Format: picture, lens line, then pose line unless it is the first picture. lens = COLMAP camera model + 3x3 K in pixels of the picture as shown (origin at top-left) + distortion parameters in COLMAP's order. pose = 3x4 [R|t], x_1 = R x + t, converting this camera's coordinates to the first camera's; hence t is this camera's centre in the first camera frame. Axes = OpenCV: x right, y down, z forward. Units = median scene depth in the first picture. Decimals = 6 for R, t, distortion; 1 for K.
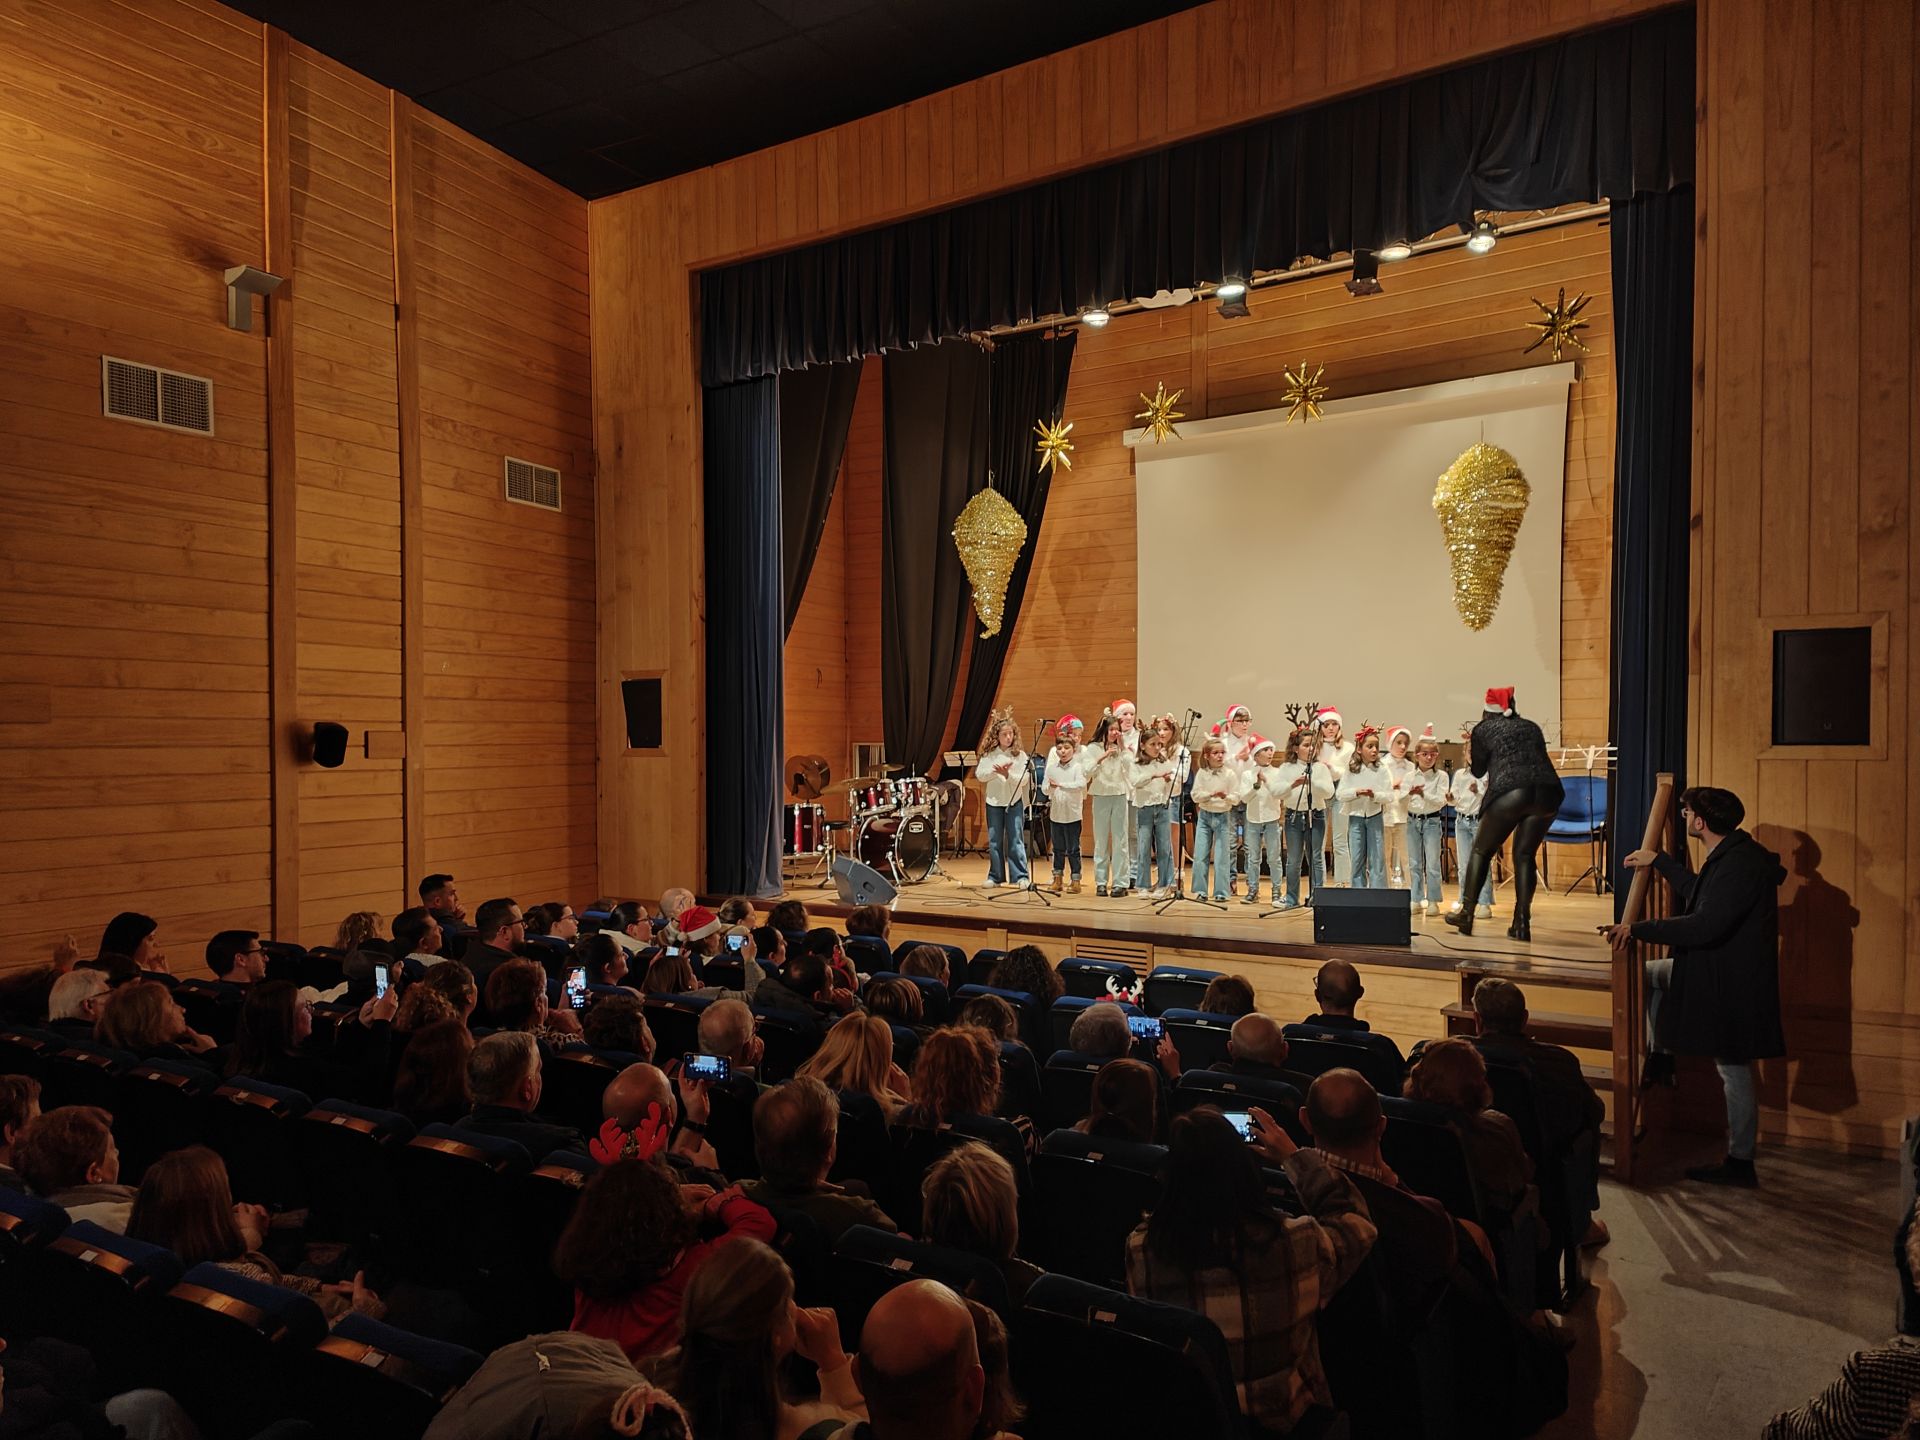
lens RADIAL K [[1388.5, 0, 957.9], [0, 1388.5, 770.9], [0, 0, 1]] dist [0.001045, -0.000557]
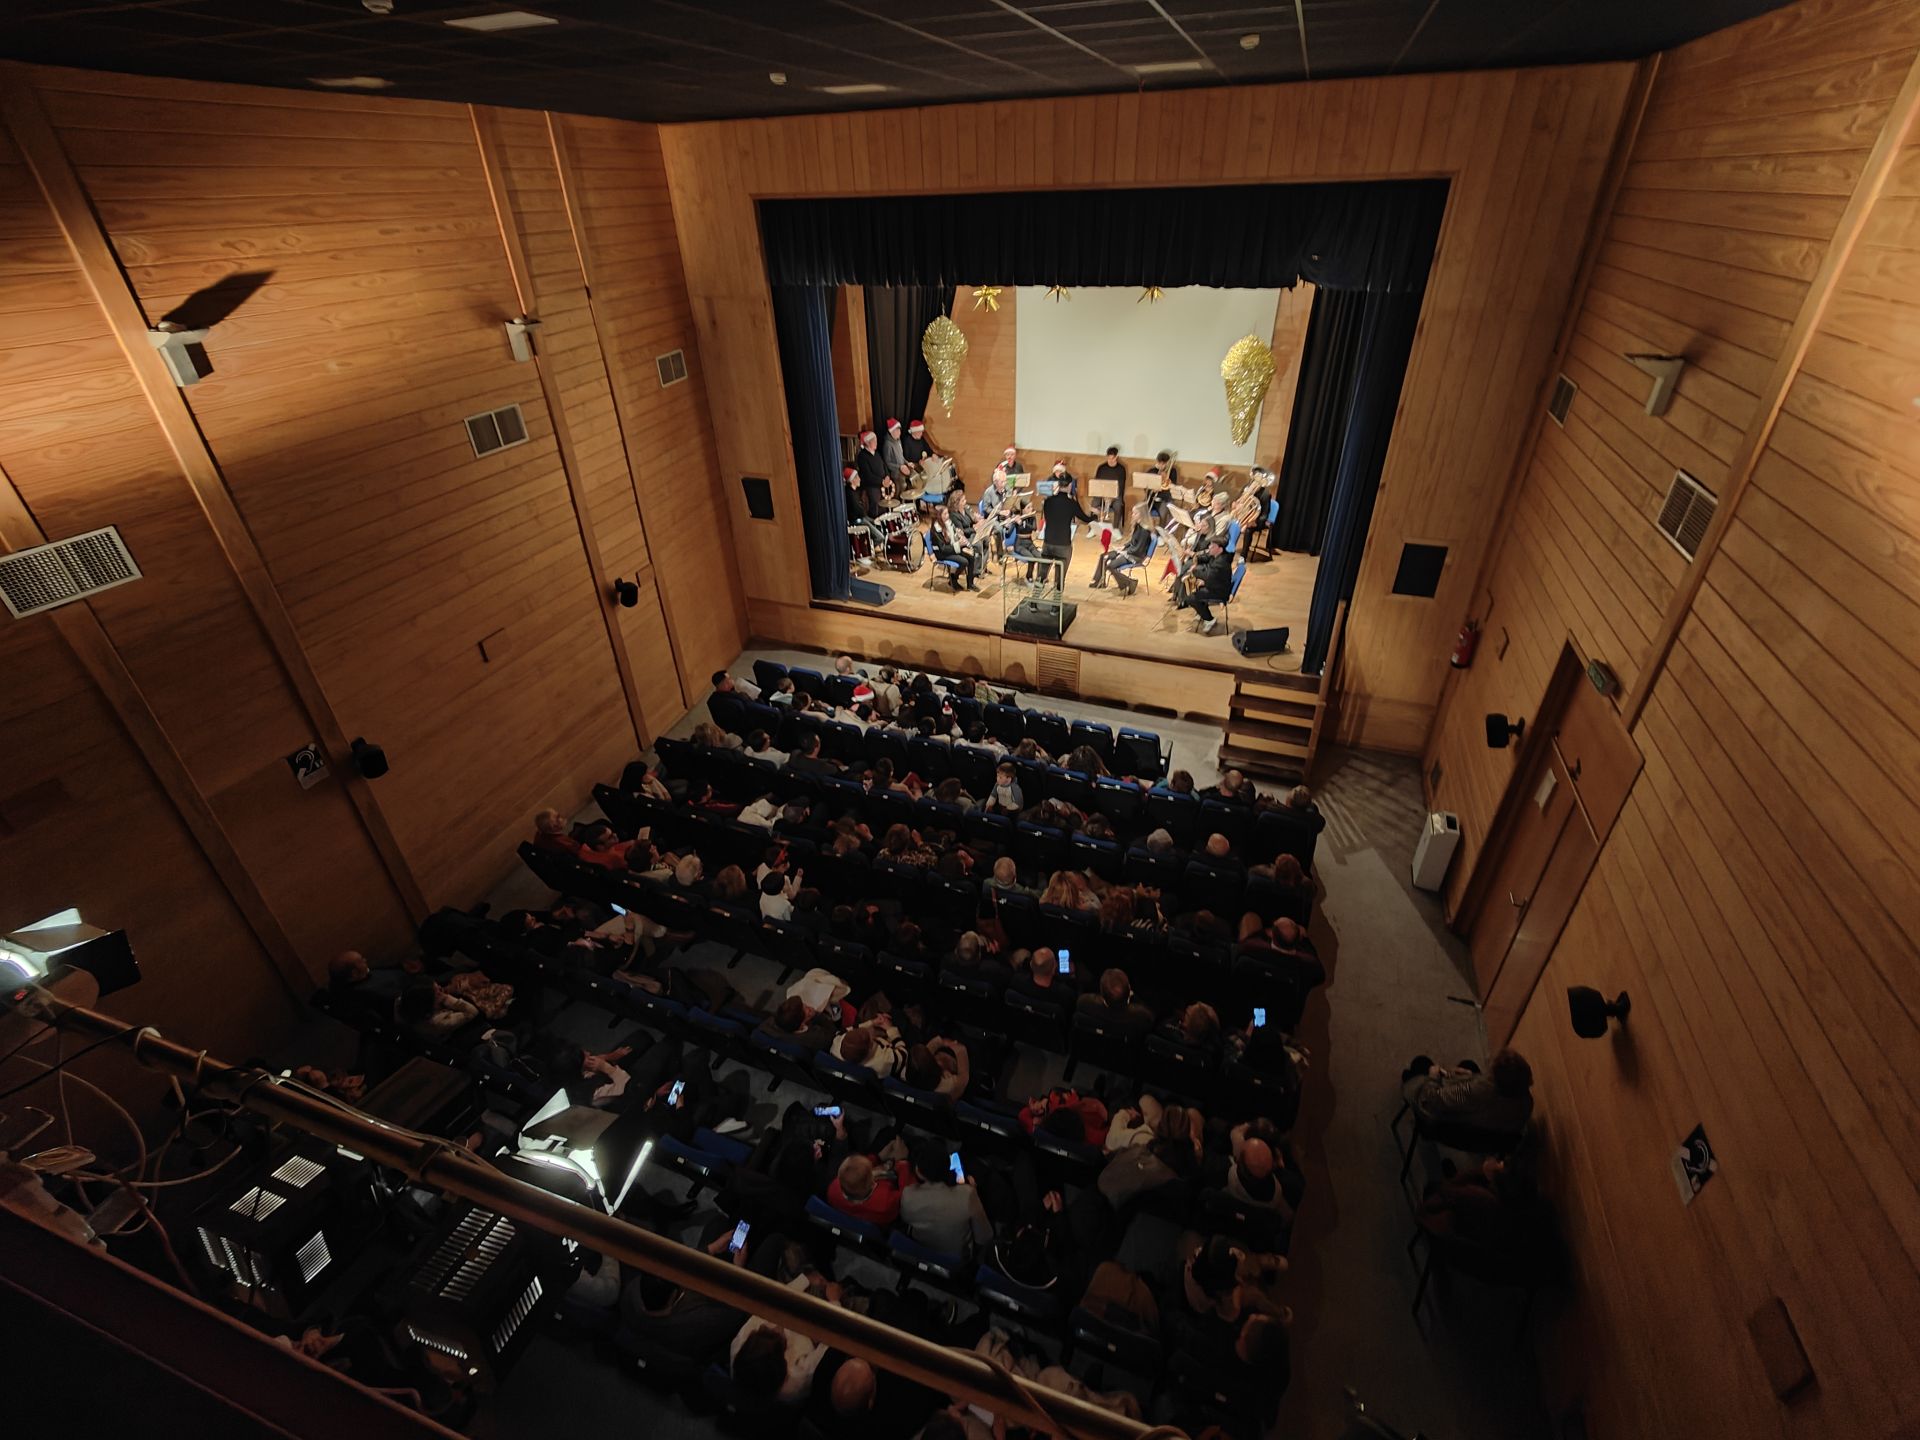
lens RADIAL K [[858.8, 0, 960.0], [0, 858.8, 720.0], [0, 0, 1]] dist [-0.002240, 0.000010]
pose [[0.977352, -0.133708, 0.164028, -0.213956], [0.030600, 0.856254, 0.515648, -0.371440], [-0.209396, -0.498950, 0.840953, -0.059373]]
